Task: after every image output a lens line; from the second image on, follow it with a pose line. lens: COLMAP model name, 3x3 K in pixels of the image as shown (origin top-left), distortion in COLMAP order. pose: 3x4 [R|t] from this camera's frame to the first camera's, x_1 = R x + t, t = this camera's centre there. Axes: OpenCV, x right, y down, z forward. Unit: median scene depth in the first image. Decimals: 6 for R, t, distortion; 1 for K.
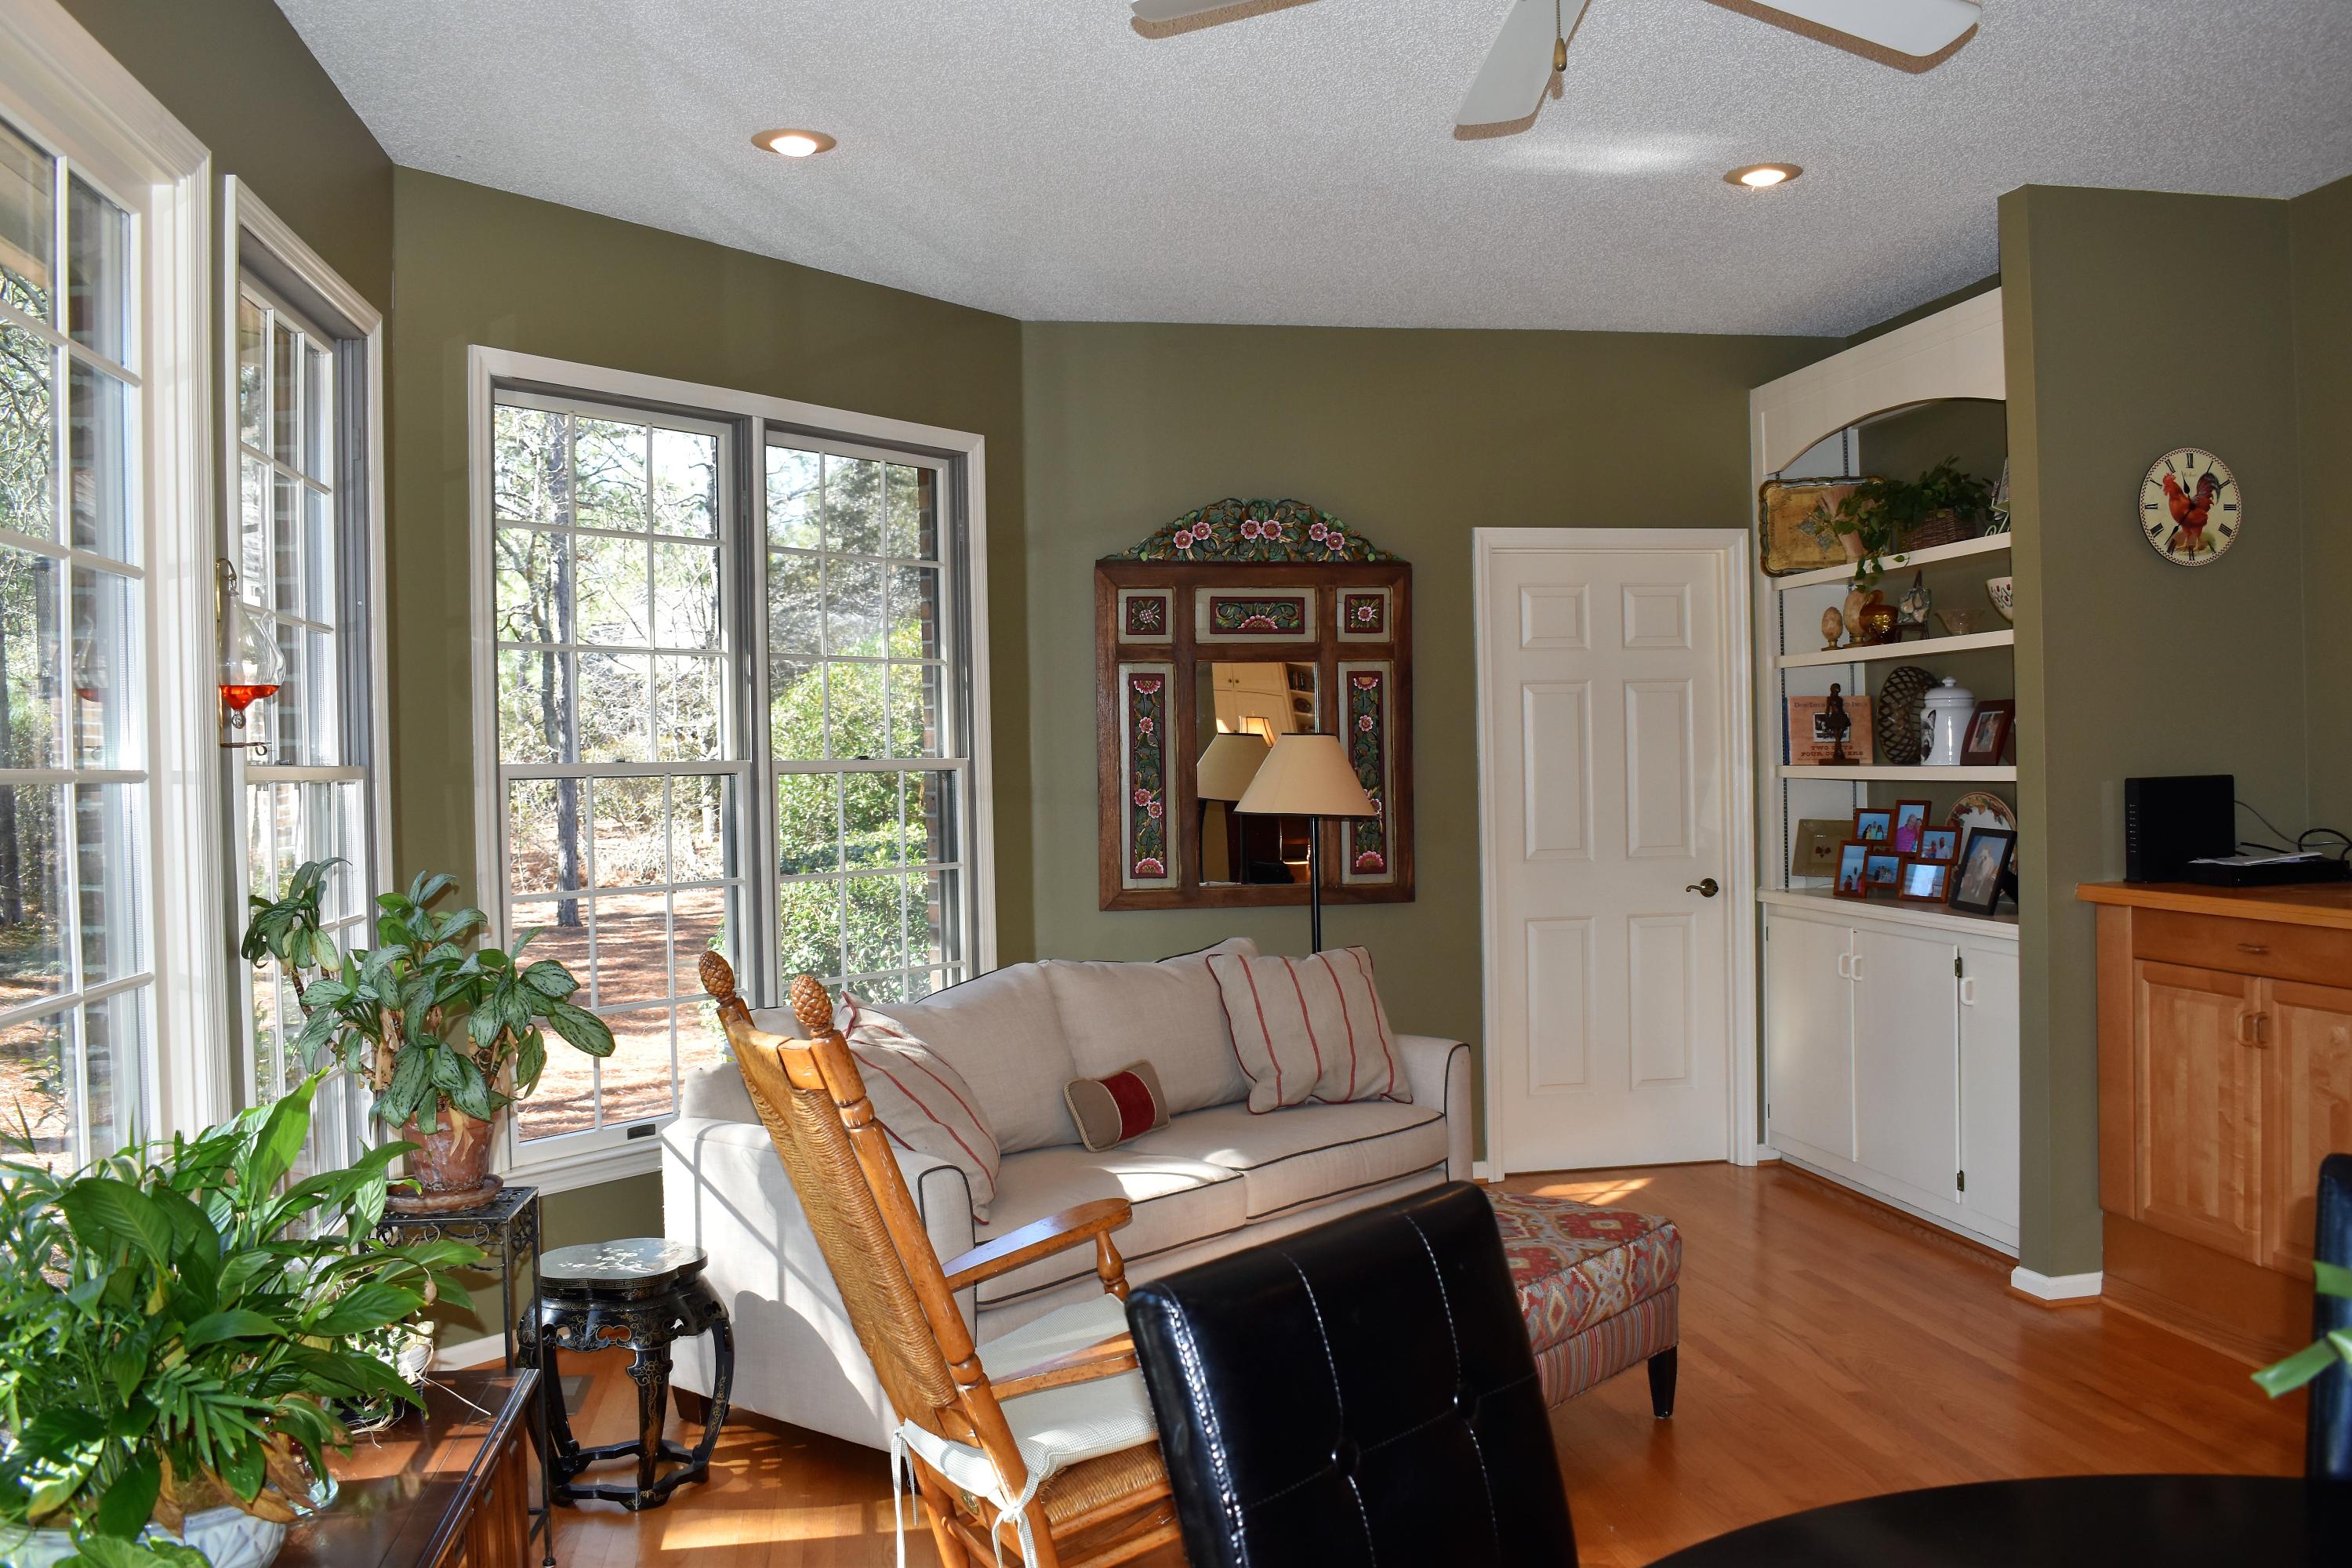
lens RADIAL K [[2014.2, 0, 1182.8], [0, 2014.2, 772.2], [0, 0, 1]] dist [-0.086893, 0.012226]
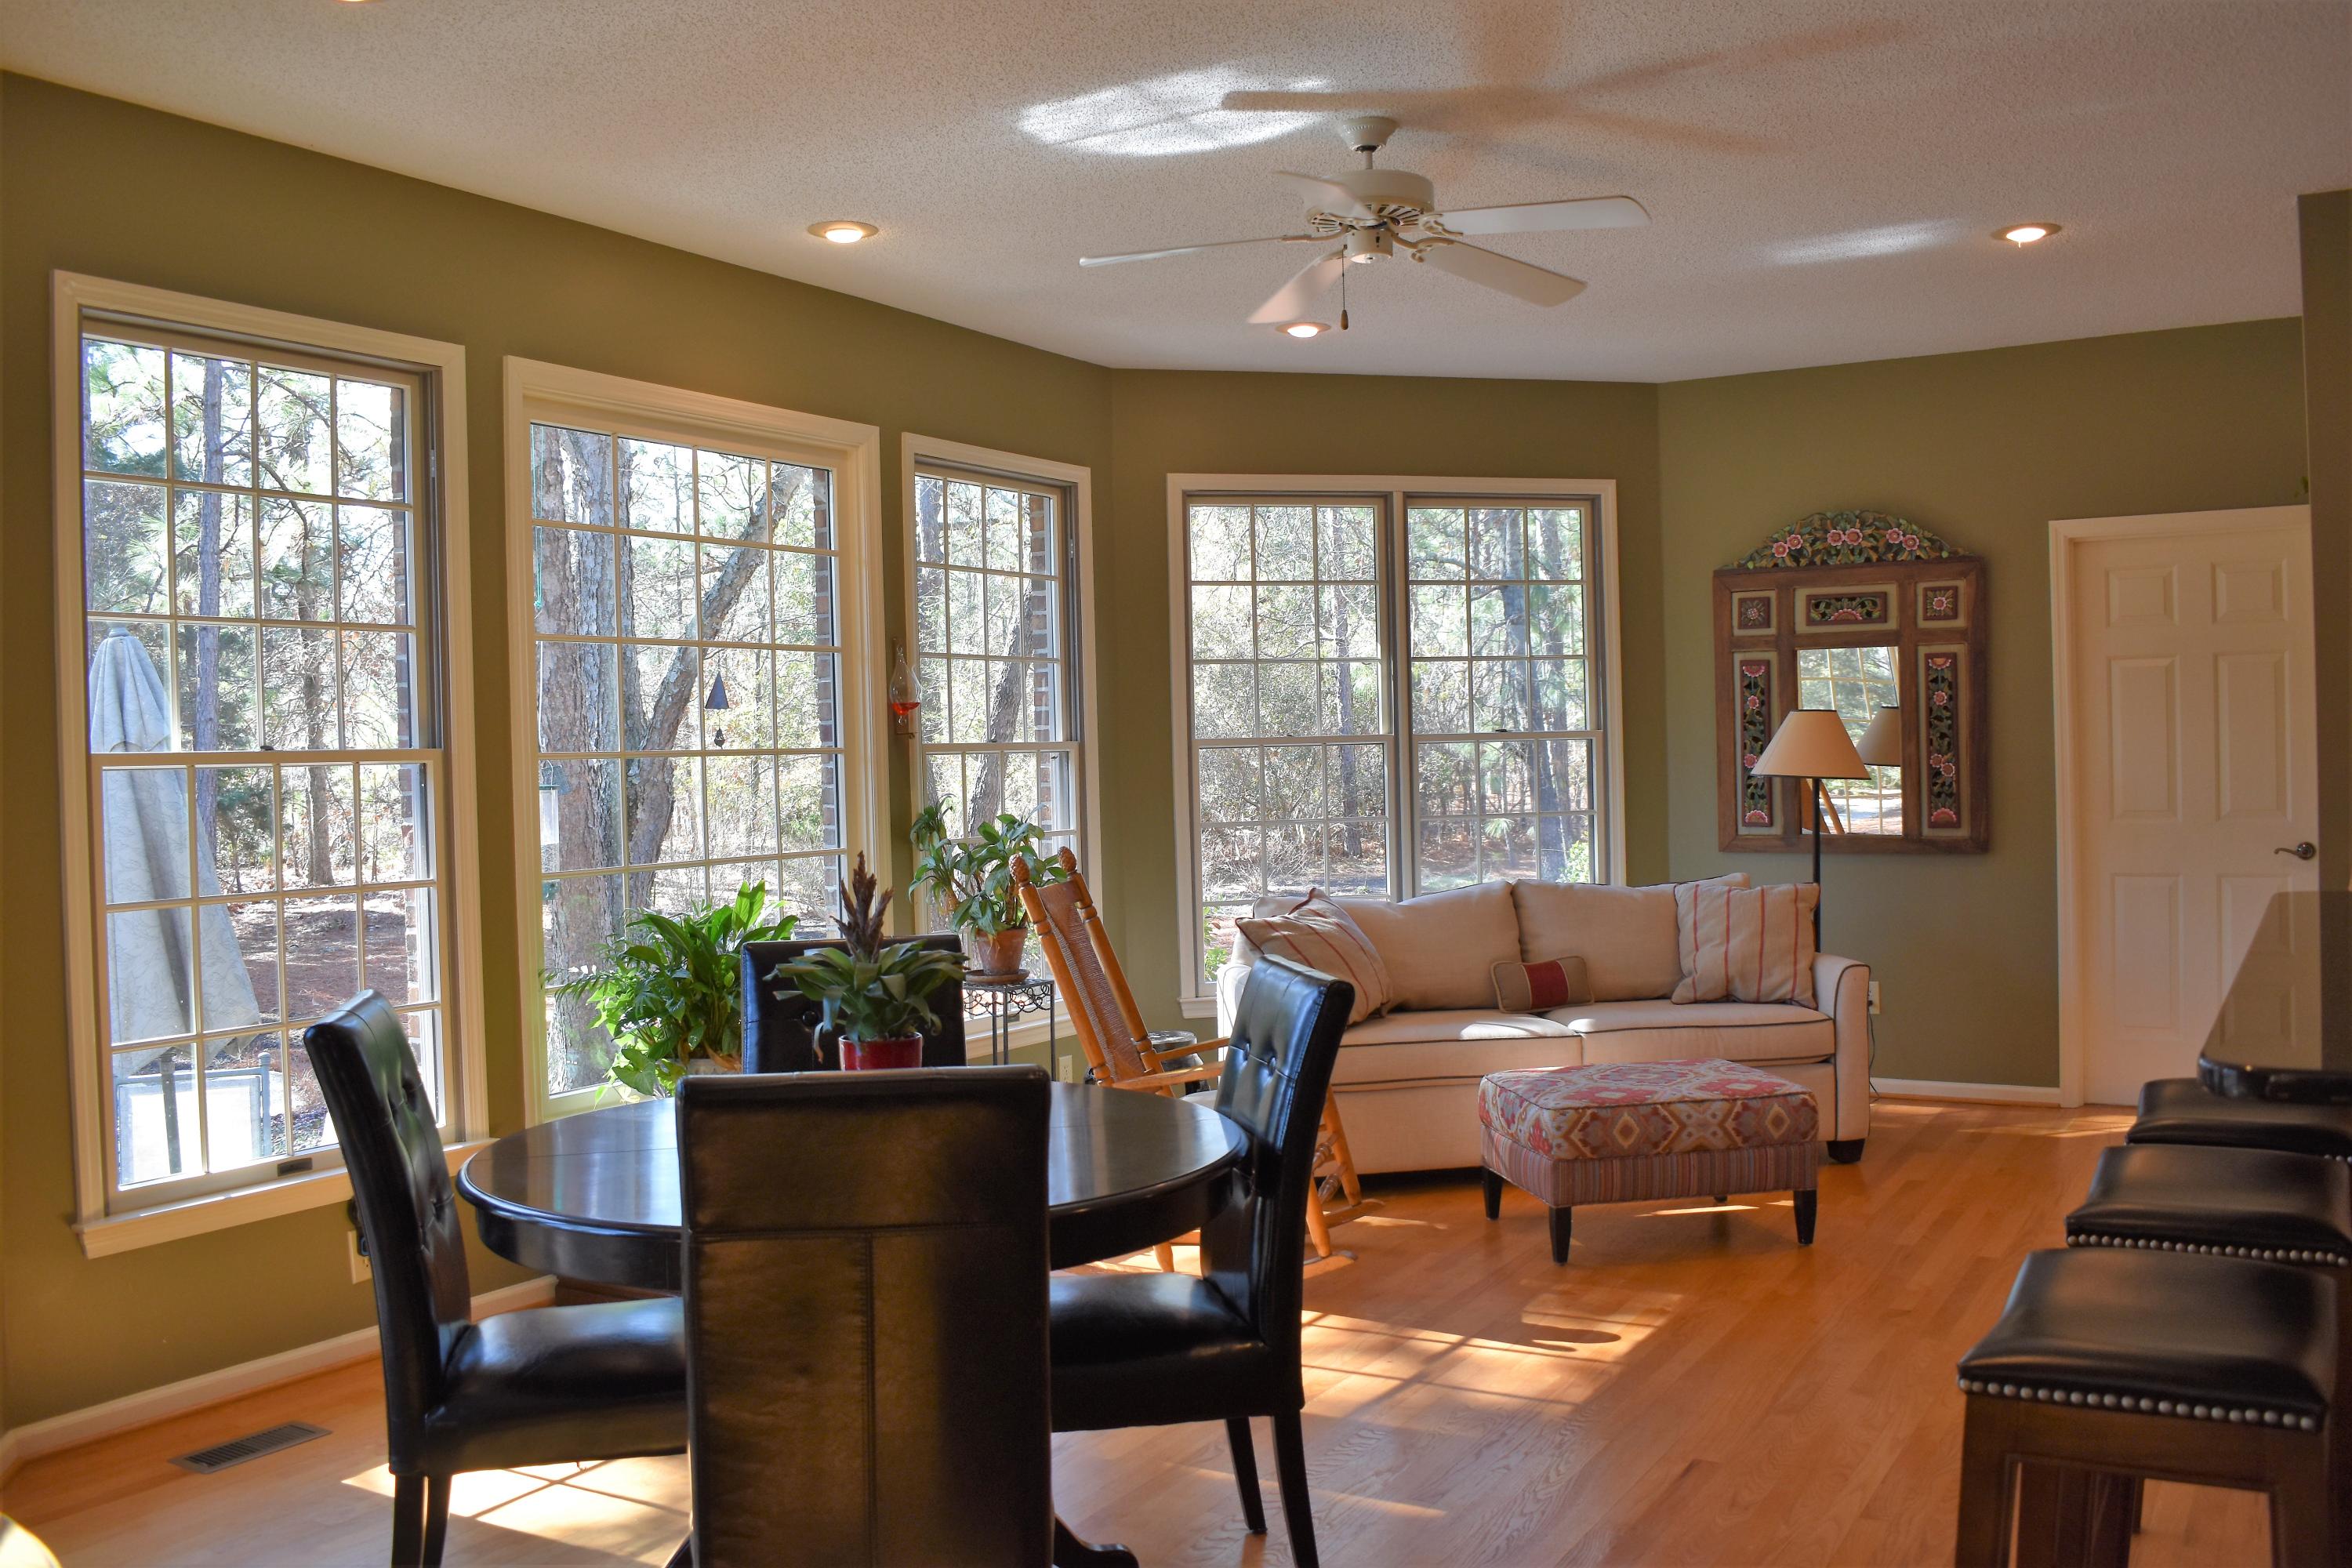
lens RADIAL K [[2014.2, 0, 1172.5], [0, 2014.2, 786.0], [0, 0, 1]] dist [-0.086893, 0.012226]
pose [[0.755975, 0.012766, -0.654477, 0.511359], [0.005235, 0.999660, 0.025547, -0.005310], [0.654580, -0.022739, 0.755651, -0.157142]]
